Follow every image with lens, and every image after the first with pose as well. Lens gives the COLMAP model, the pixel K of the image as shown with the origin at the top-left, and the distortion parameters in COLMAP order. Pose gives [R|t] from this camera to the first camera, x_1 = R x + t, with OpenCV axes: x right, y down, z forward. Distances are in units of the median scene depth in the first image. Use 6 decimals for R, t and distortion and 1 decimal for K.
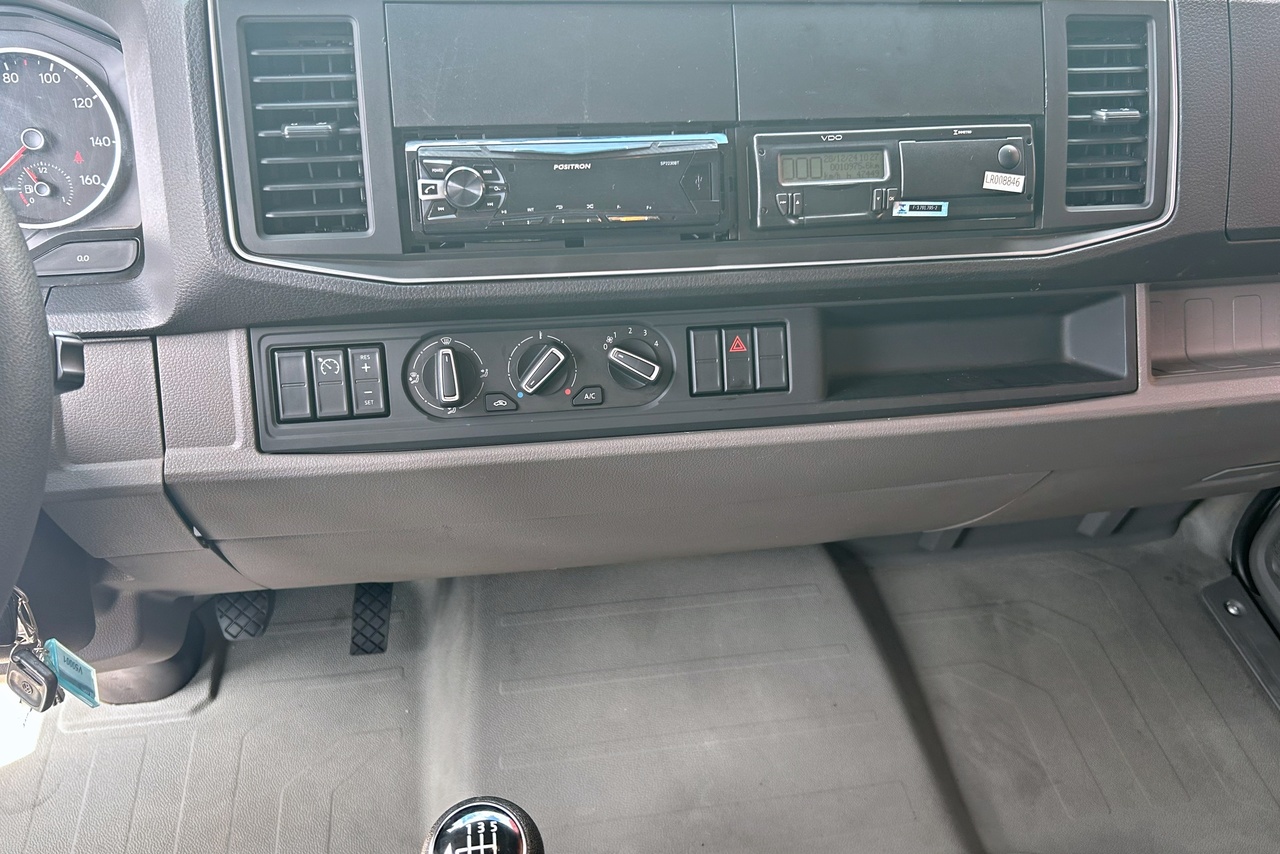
lens RADIAL K [[977.2, 0, 633.6], [0, 977.2, 425.4], [0, 0, 1]] dist [0.030693, -0.026592]
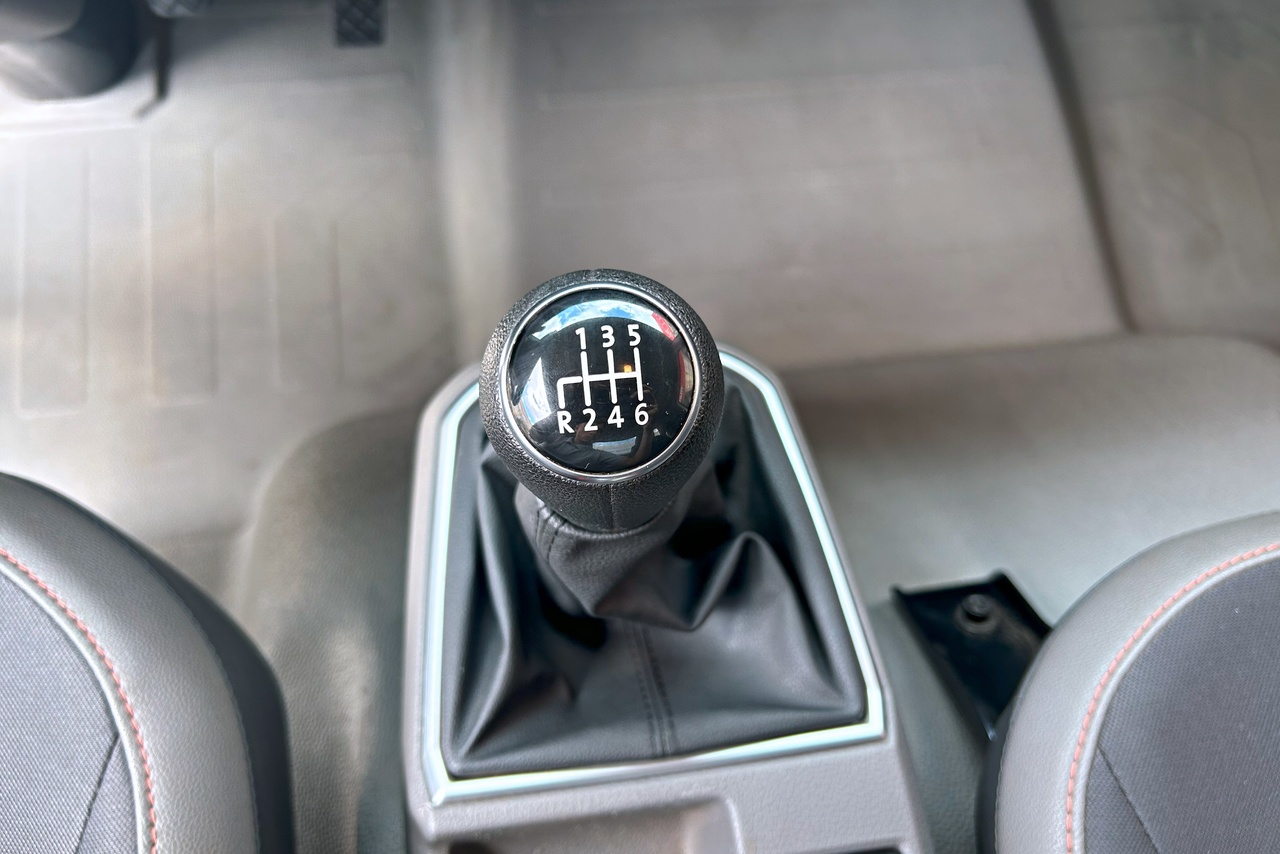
lens RADIAL K [[977.2, 0, 642.5], [0, 977.2, 414.7], [0, 0, 1]] dist [0.030693, -0.026592]
pose [[0.999146, 0.039549, 0.011960, -0.099776], [-0.040016, 0.854132, 0.518514, 0.140648], [0.010291, -0.518550, 0.854985, 0.409554]]
